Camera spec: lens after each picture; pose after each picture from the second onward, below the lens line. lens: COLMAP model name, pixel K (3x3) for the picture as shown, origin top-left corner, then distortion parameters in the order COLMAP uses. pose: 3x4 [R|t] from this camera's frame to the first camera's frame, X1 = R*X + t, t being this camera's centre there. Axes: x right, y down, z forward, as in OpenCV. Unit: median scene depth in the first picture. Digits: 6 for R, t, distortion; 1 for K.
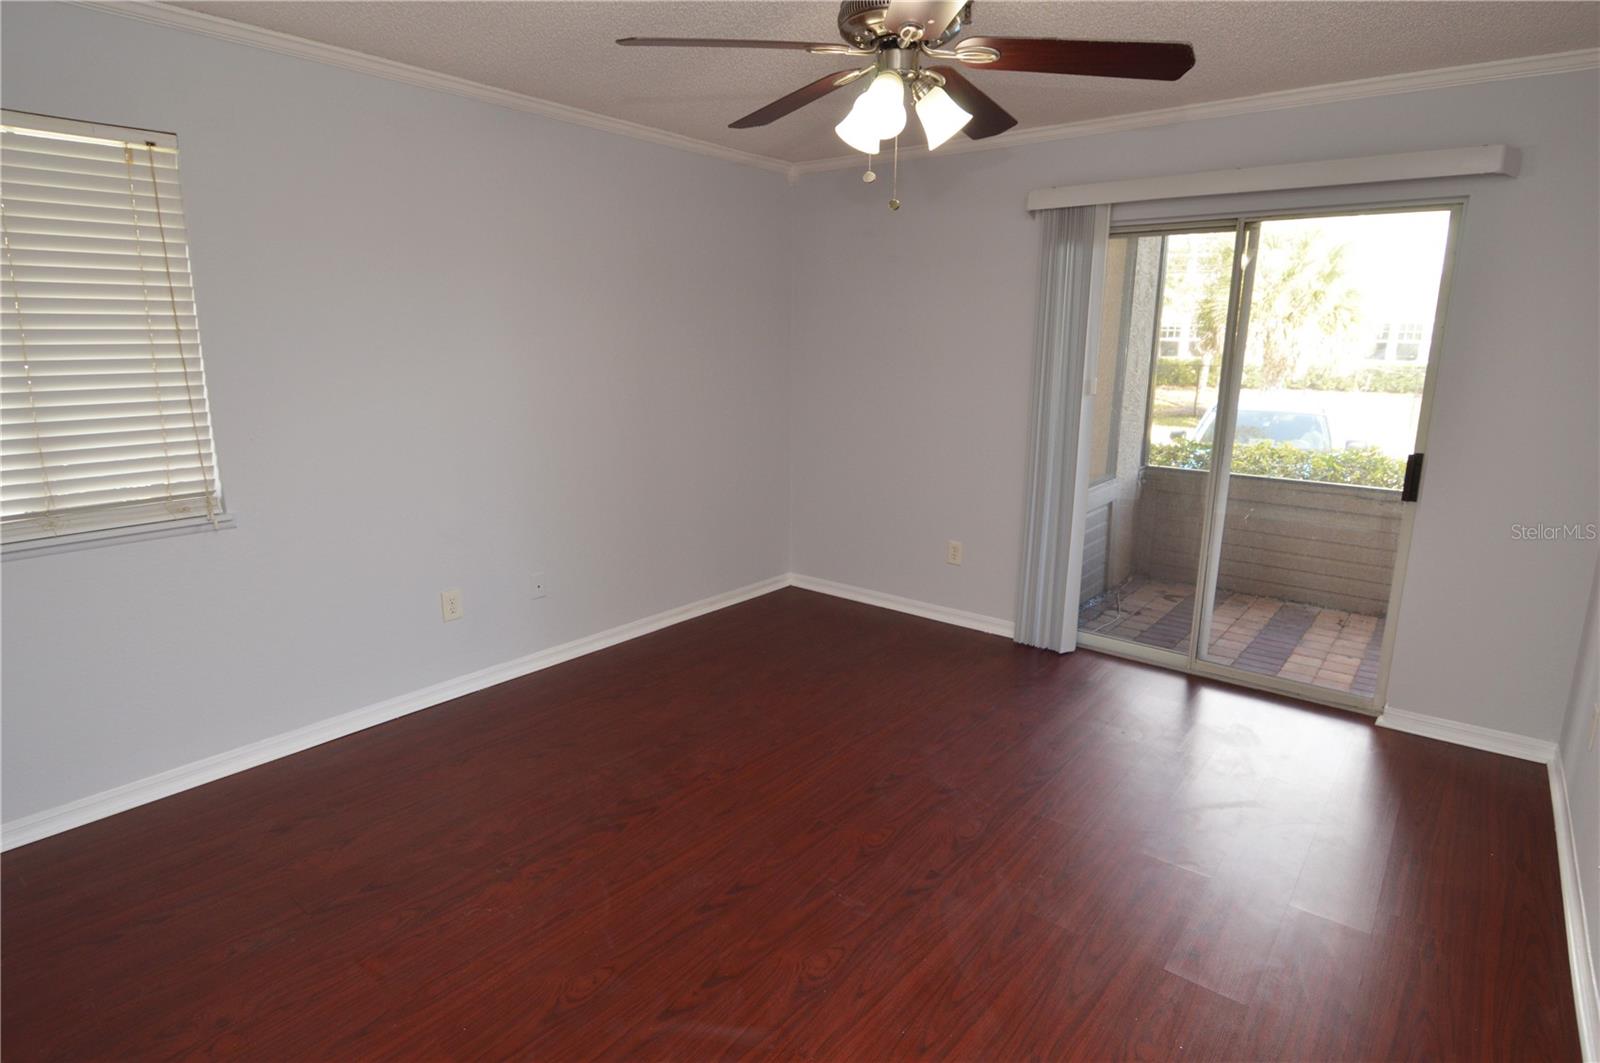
lens RADIAL K [[886.9, 0, 799.1], [0, 886.9, 514.3], [0, 0, 1]] dist [0.016404, -0.025891]
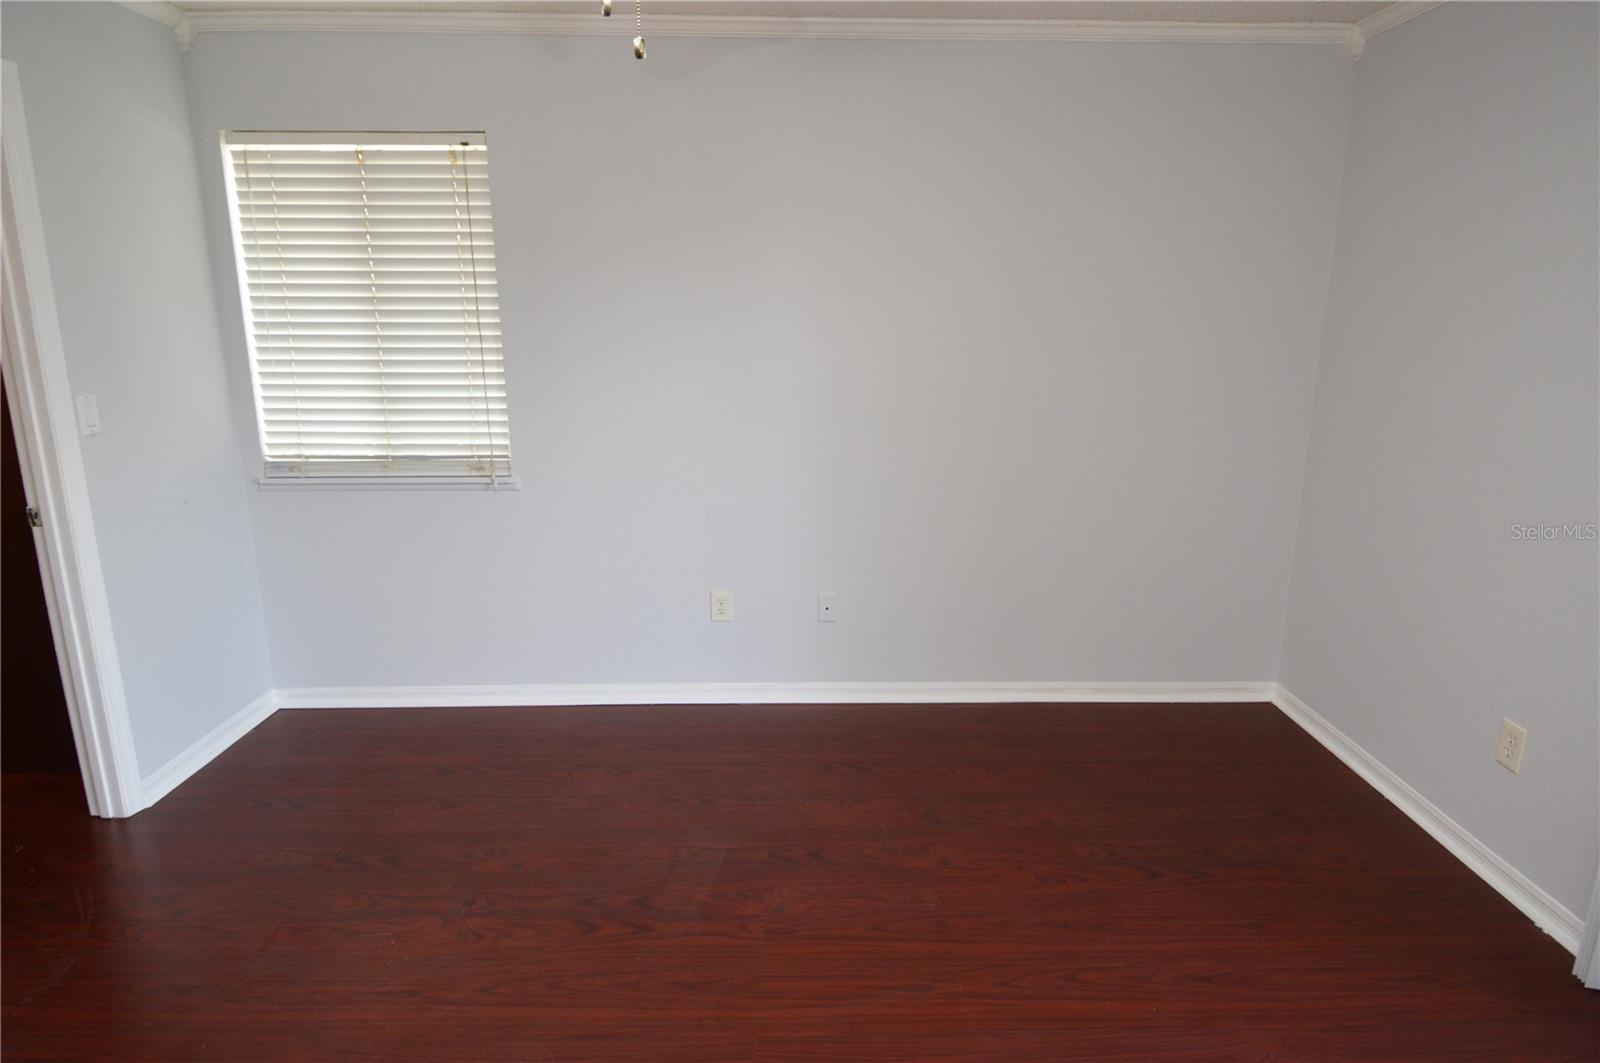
lens RADIAL K [[886.9, 0, 799.1], [0, 886.9, 514.3], [0, 0, 1]] dist [0.016404, -0.025891]
pose [[0.636392, 0.164828, -0.753550, 0.443548], [-0.150752, 0.984642, 0.088062, -0.110801], [0.756491, 0.057557, 0.651466, 0.576712]]
